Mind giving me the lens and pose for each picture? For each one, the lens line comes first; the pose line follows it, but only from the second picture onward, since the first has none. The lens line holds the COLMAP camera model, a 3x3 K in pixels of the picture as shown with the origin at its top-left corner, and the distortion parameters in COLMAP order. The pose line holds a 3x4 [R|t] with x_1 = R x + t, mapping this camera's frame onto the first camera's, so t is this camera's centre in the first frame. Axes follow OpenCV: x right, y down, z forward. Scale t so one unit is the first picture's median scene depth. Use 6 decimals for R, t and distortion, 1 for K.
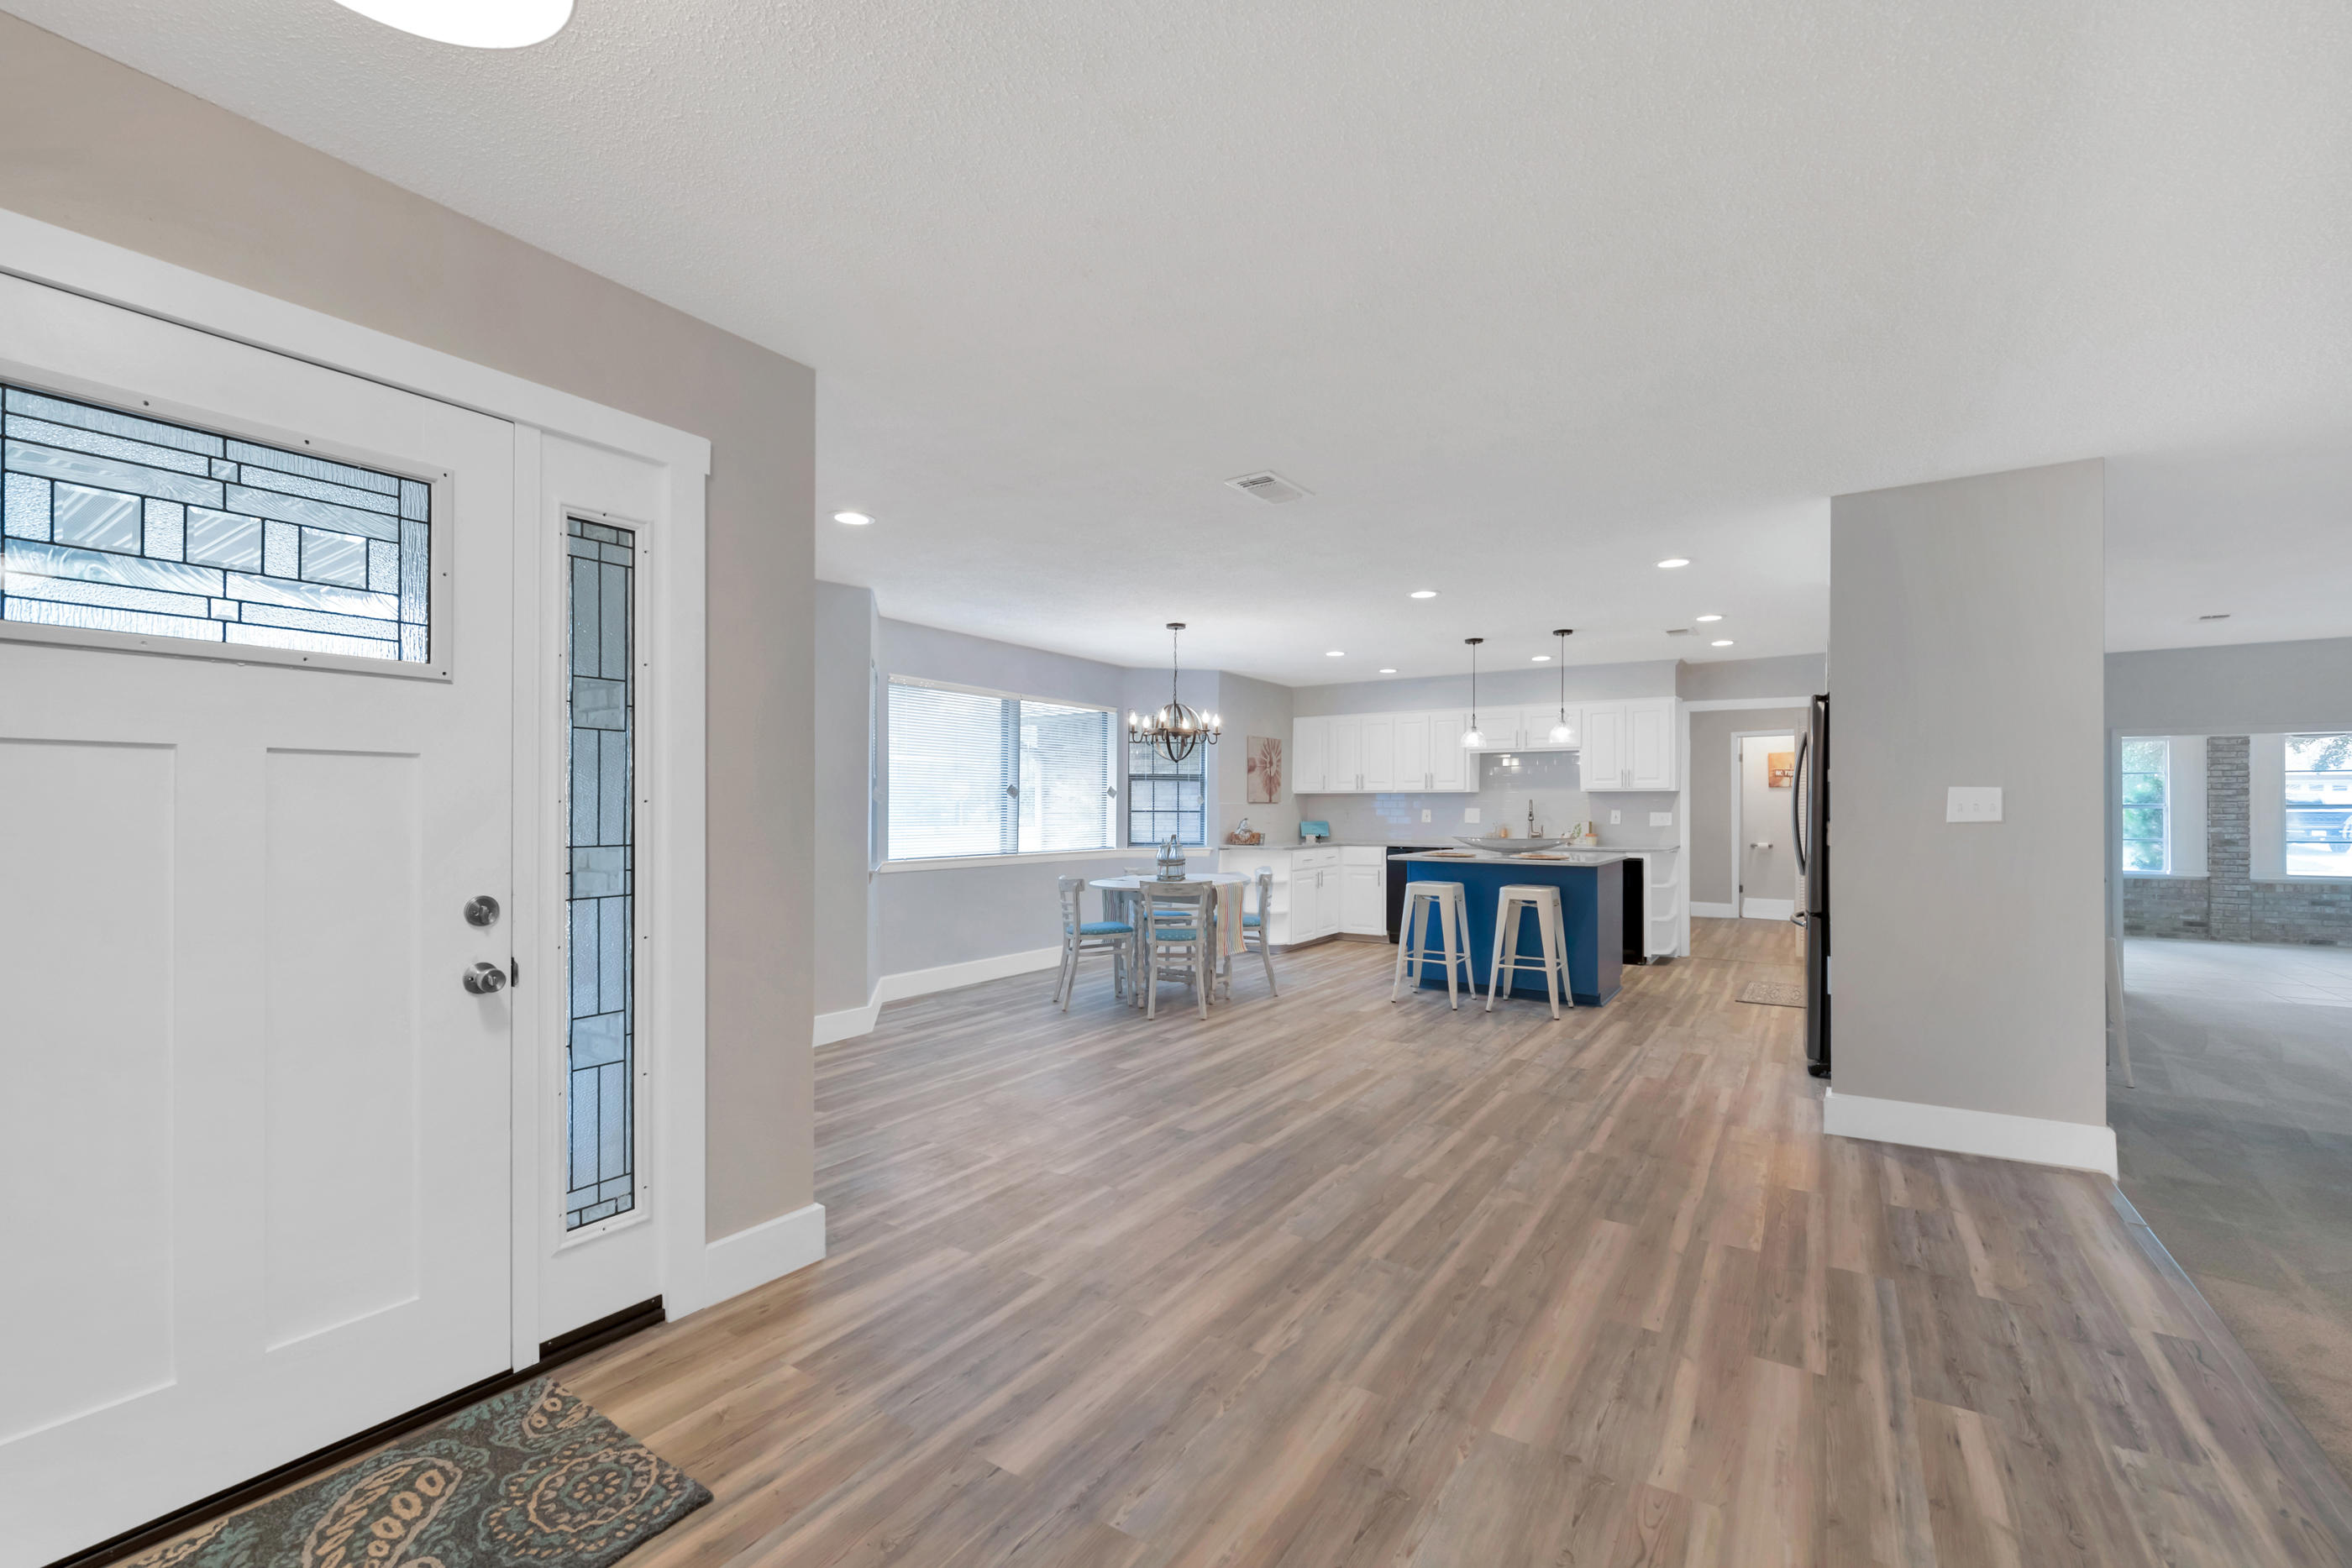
lens RADIAL K [[979.1, 0, 1195.6], [0, 979.1, 802.8], [0, 0, 1]] dist [0.003928, -0.004498]
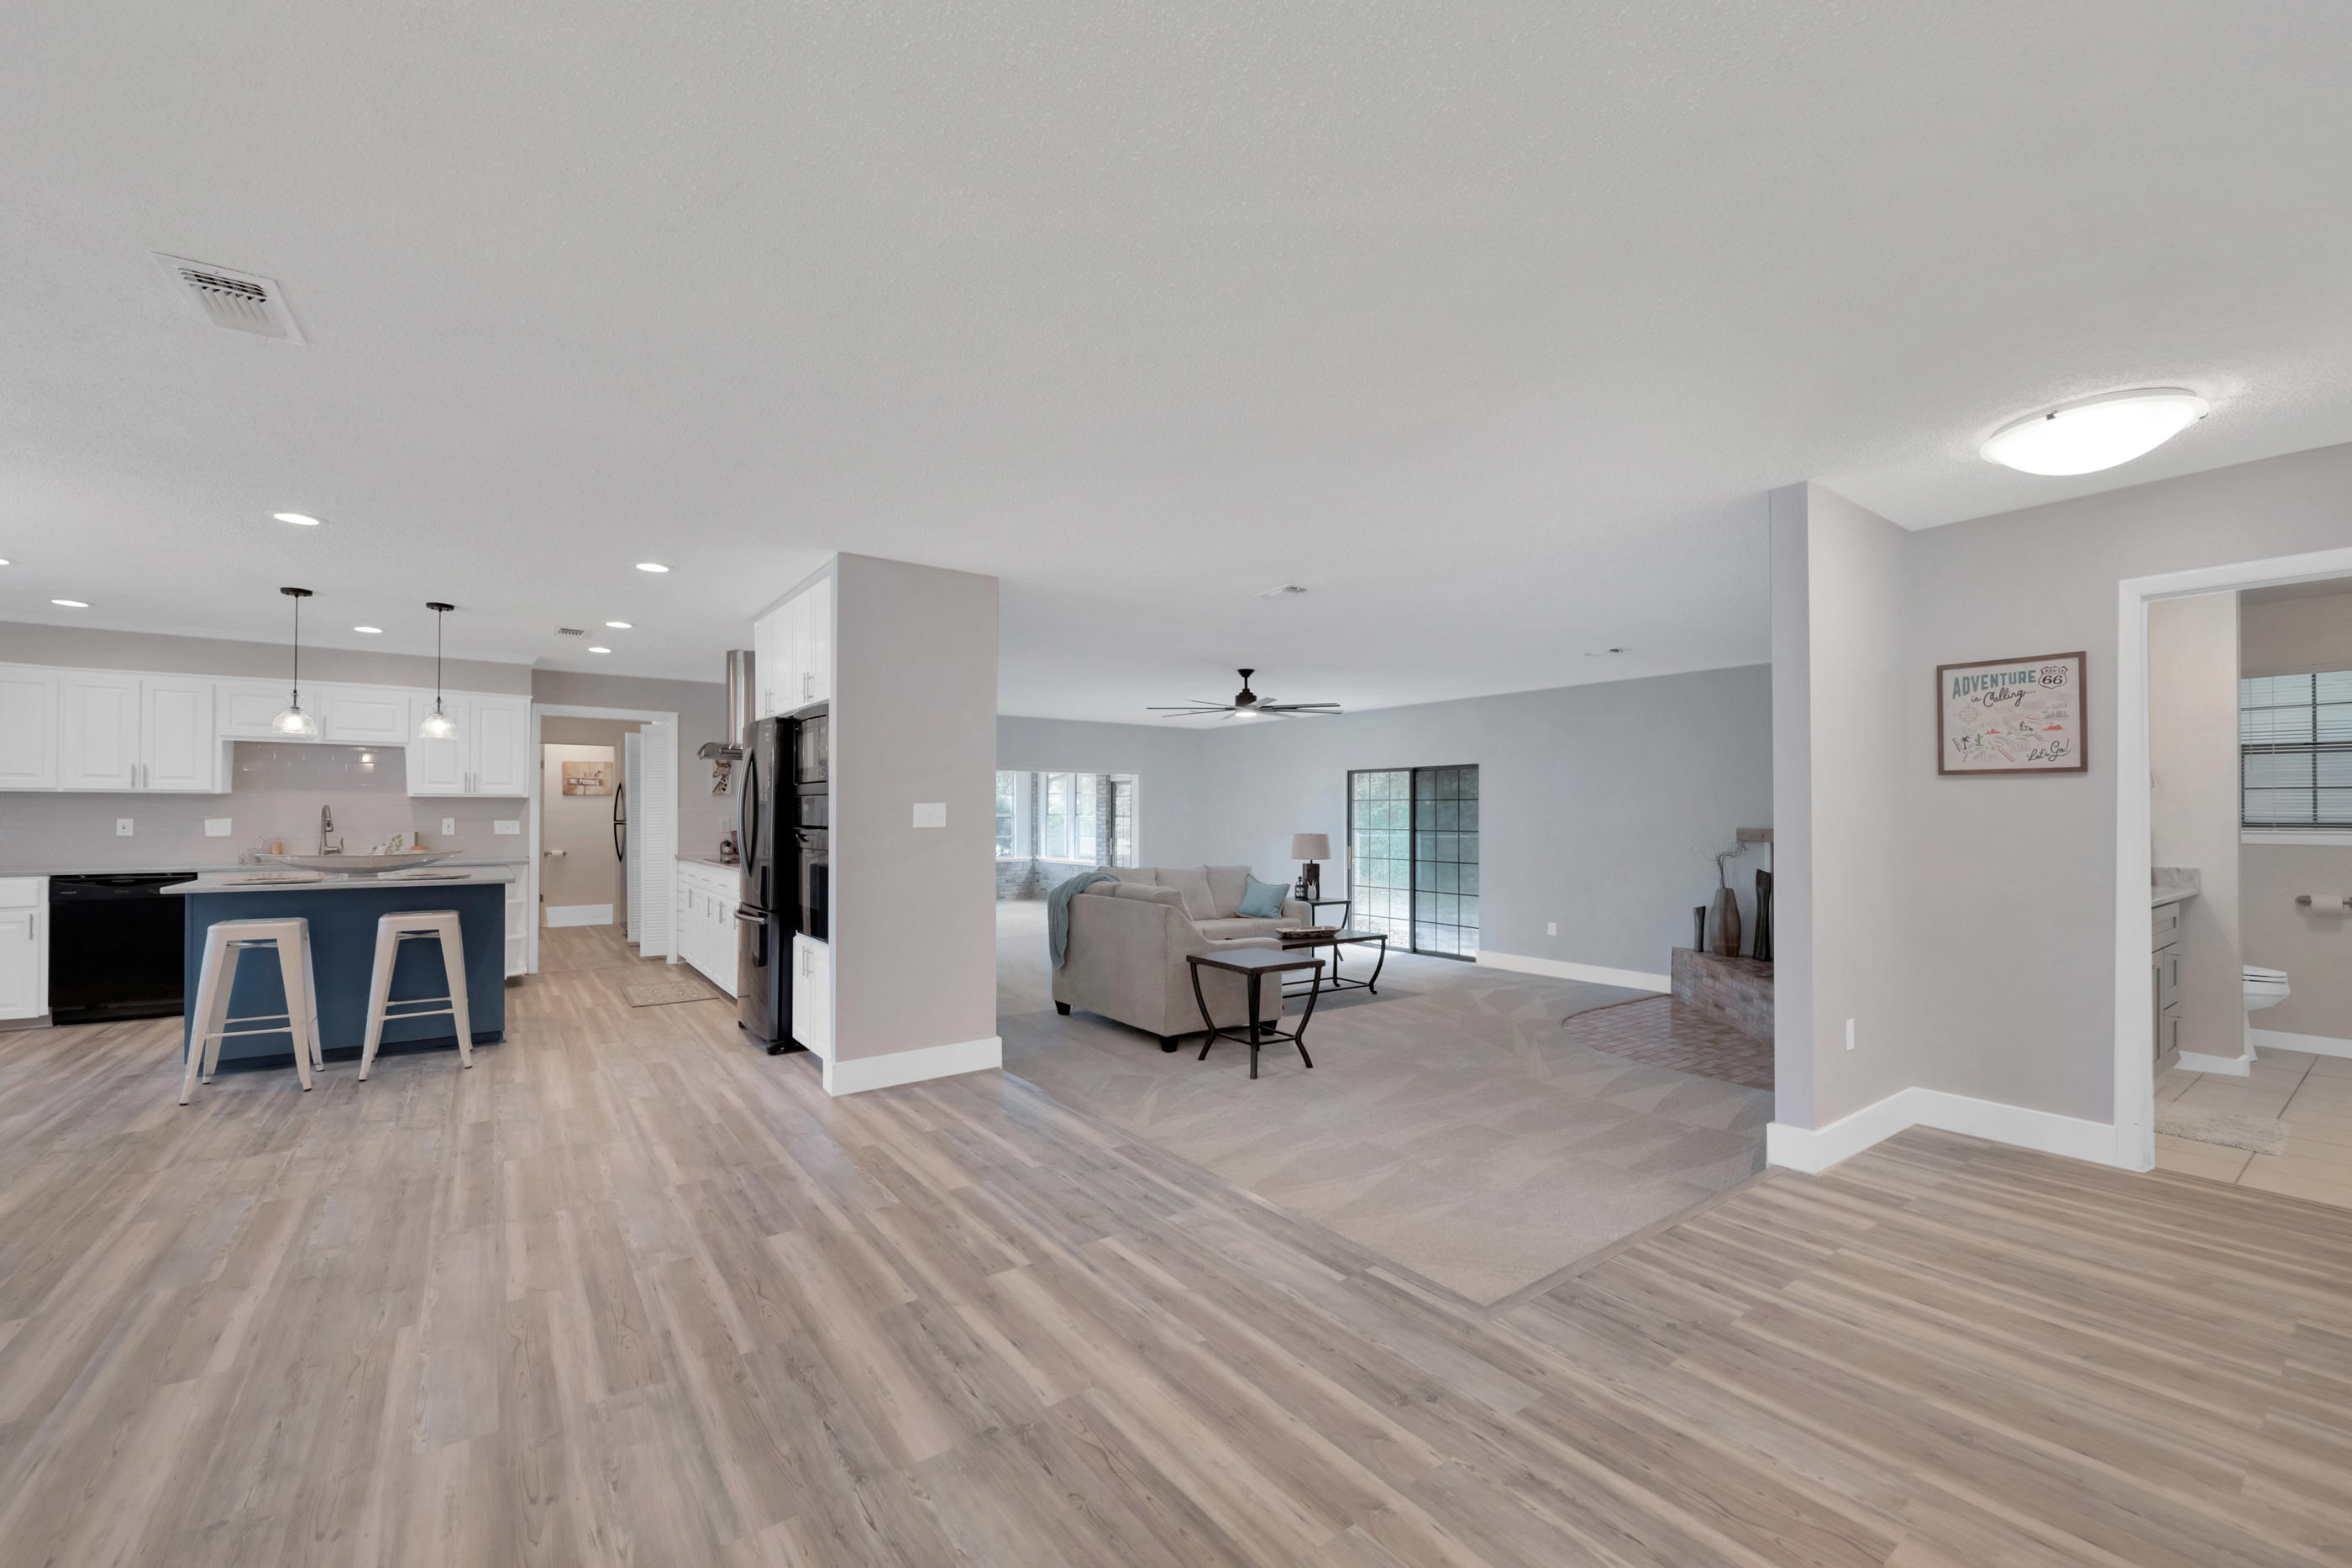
lens RADIAL K [[925.6, 0, 1170.9], [0, 925.6, 793.9], [0, 0, 1]] dist [0.002433, -0.002291]
pose [[0.364096, 0.022498, 0.931090, -0.150384], [-0.006696, 0.999746, -0.021539, -0.001387], [-0.931337, 0.001608, 0.364154, 0.134983]]
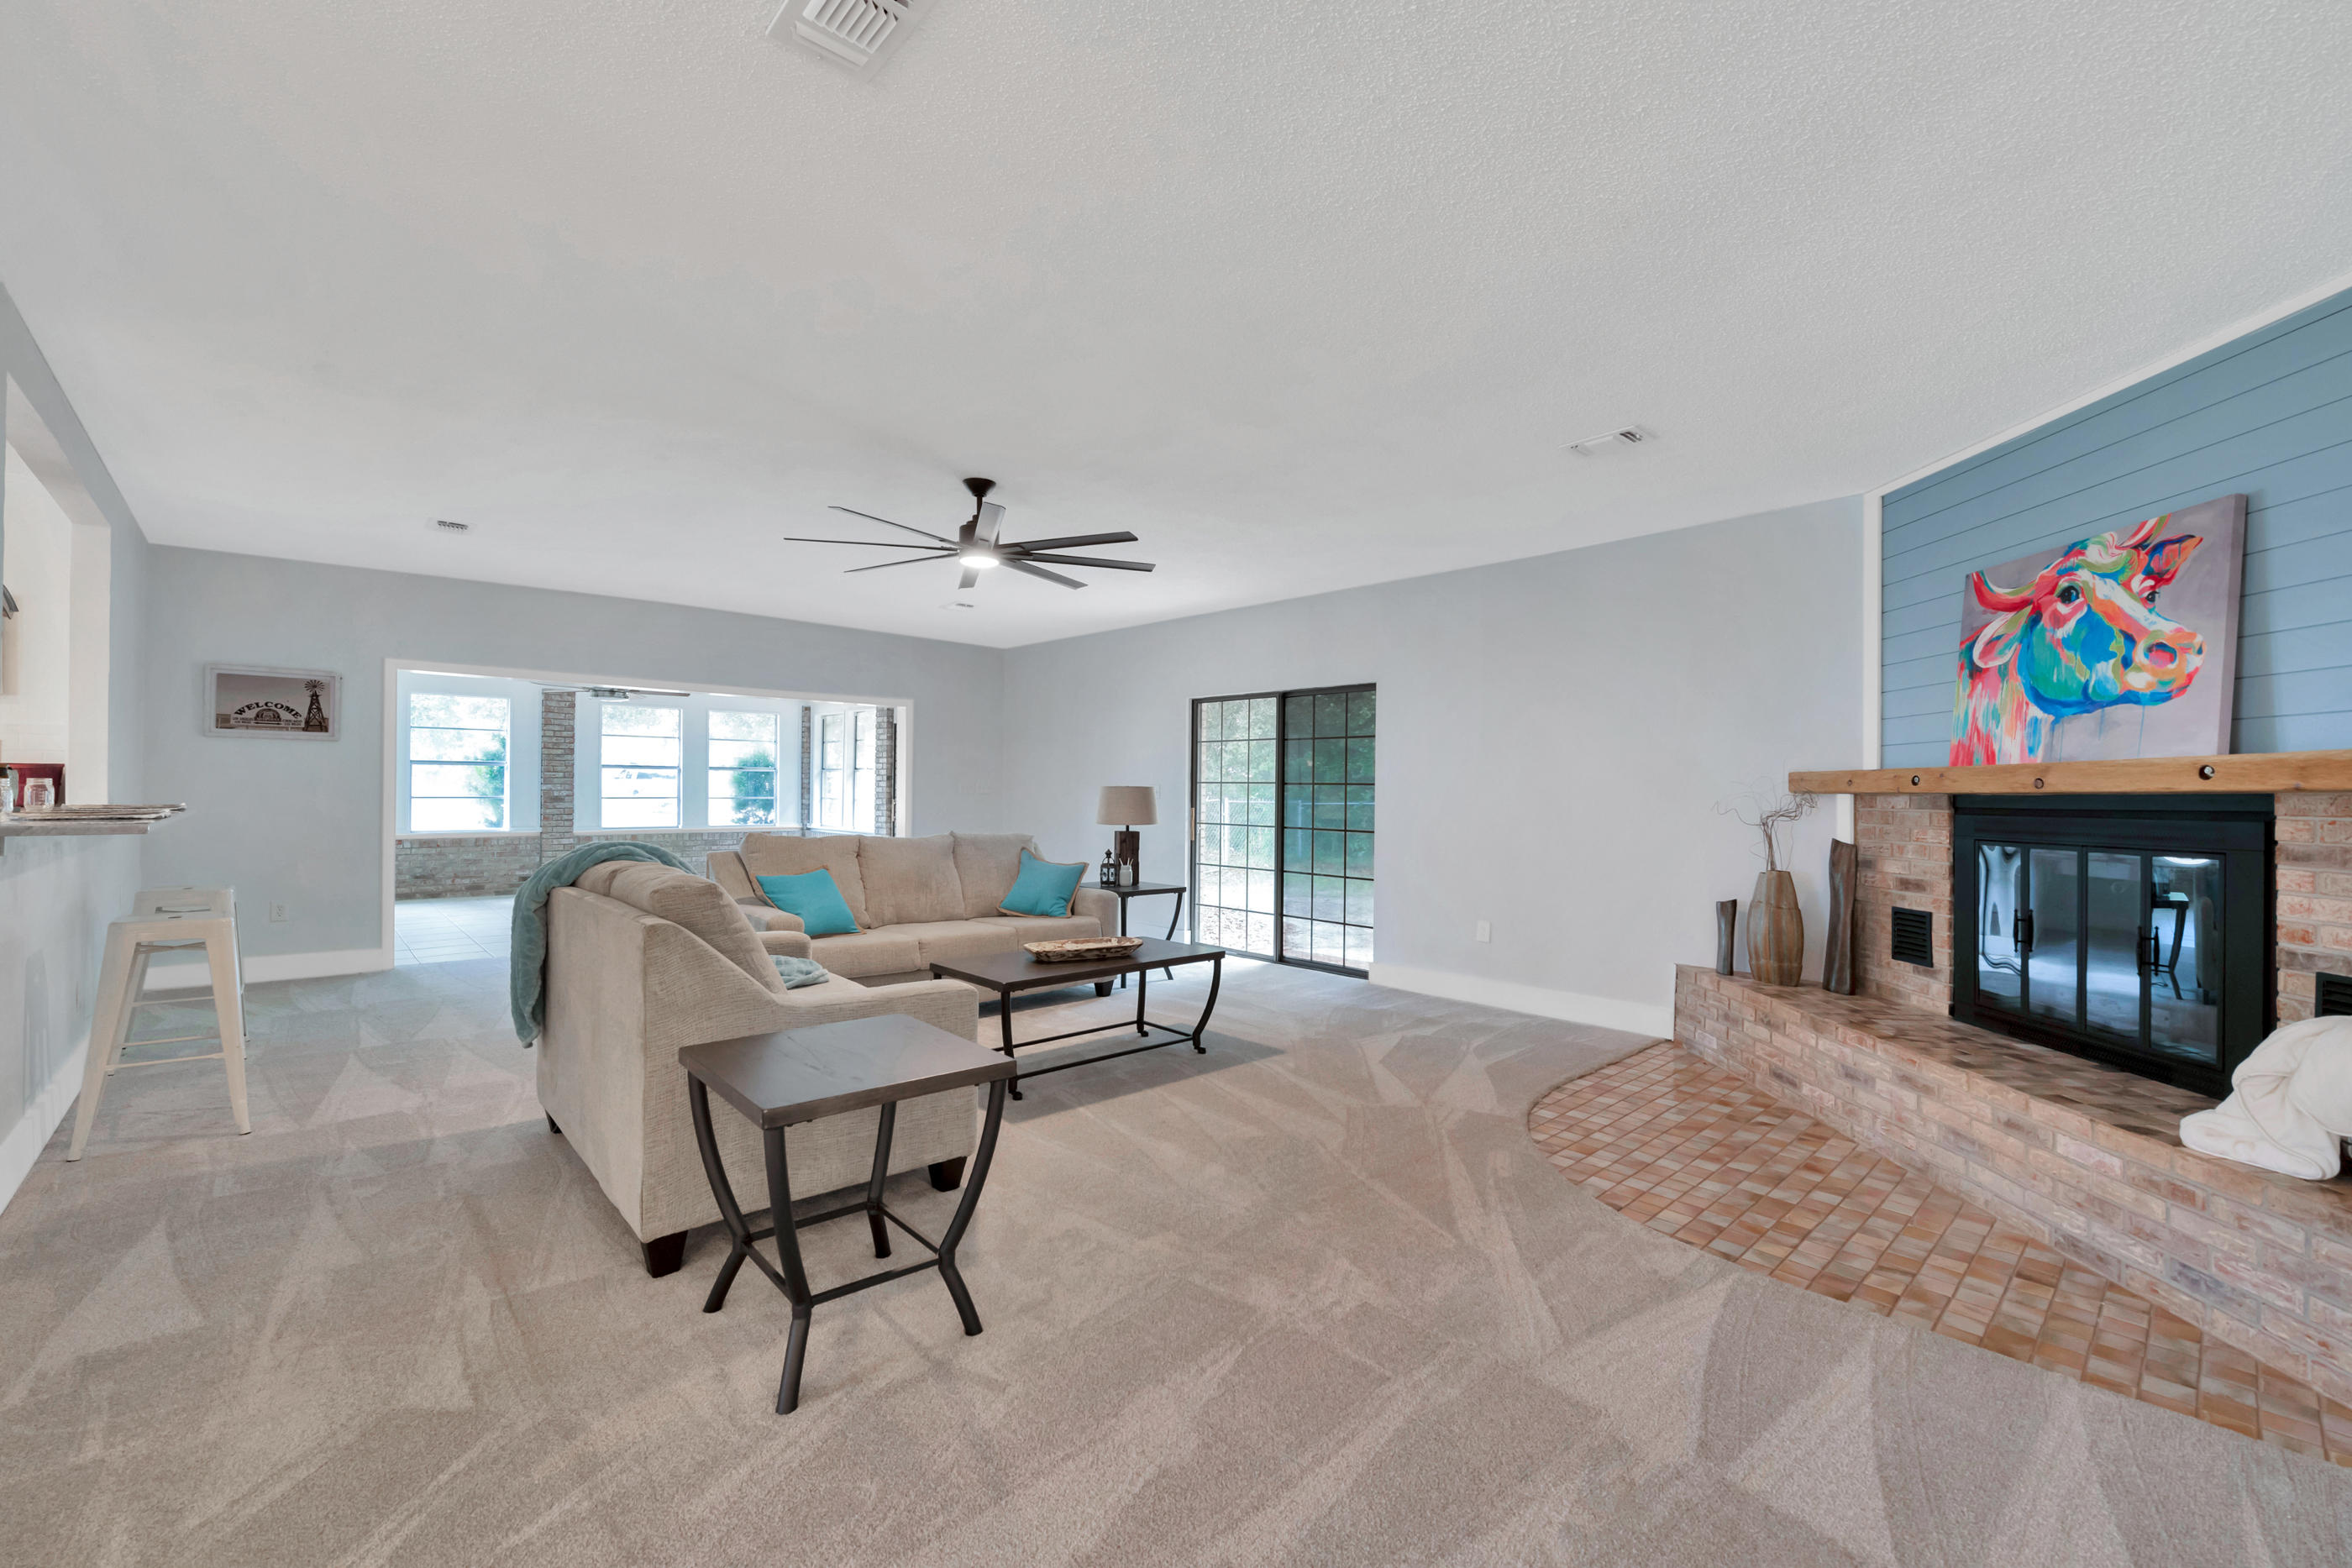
lens RADIAL K [[958.3, 0, 1176.0], [0, 958.3, 784.0], [0, 0, 1]] dist [-0.000802, -0.000647]
pose [[0.243921, 0.007295, 0.969768, 0.385343], [-0.015342, 0.999876, -0.003662, 0.032367], [-0.969674, -0.013985, 0.244003, 0.173596]]
